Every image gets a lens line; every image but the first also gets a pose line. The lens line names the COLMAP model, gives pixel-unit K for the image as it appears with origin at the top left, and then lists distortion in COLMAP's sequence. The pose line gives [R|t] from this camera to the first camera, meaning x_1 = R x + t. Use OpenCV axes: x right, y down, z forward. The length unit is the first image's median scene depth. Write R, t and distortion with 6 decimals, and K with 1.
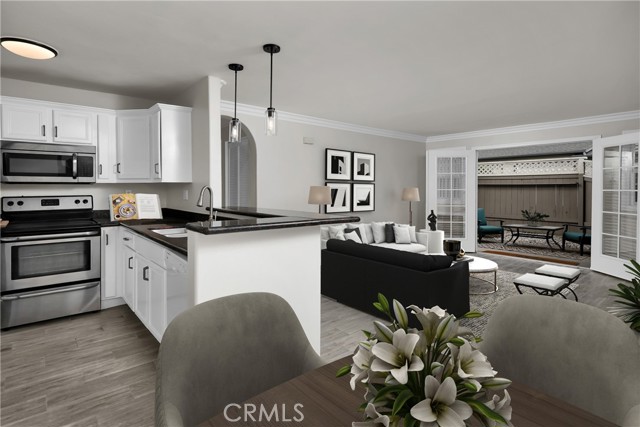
lens RADIAL K [[340.1, 0, 298.9], [0, 340.1, 189.6], [0, 0, 1]] dist [-0.003013, -0.000556]
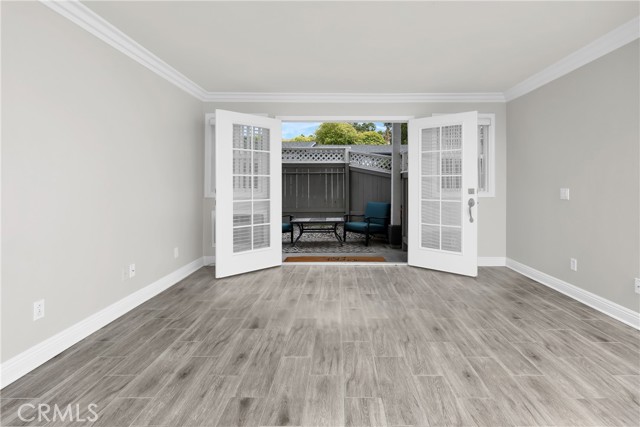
lens RADIAL K [[327.7, 0, 341.6], [0, 327.7, 179.9], [0, 0, 1]] dist [0.002608, 0.000262]
pose [[0.613977, 0.006730, 0.789295, 0.059831], [0.005997, 0.999895, -0.013191, 0.018796], [-0.789301, 0.012832, 0.613872, 0.503407]]
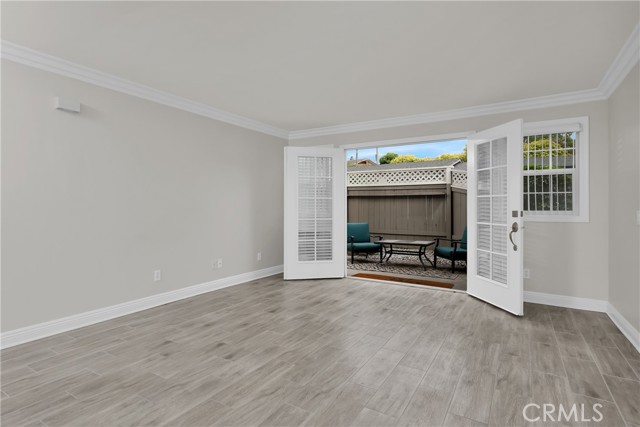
lens RADIAL K [[343.6, 0, 310.5], [0, 343.6, 201.6], [0, 0, 1]] dist [0.001146, -0.000009]
pose [[0.942201, 0.004188, 0.335021, 0.183395], [0.001788, 0.999845, -0.017527, 0.022472], [-0.335042, 0.017113, 0.942048, 0.281000]]
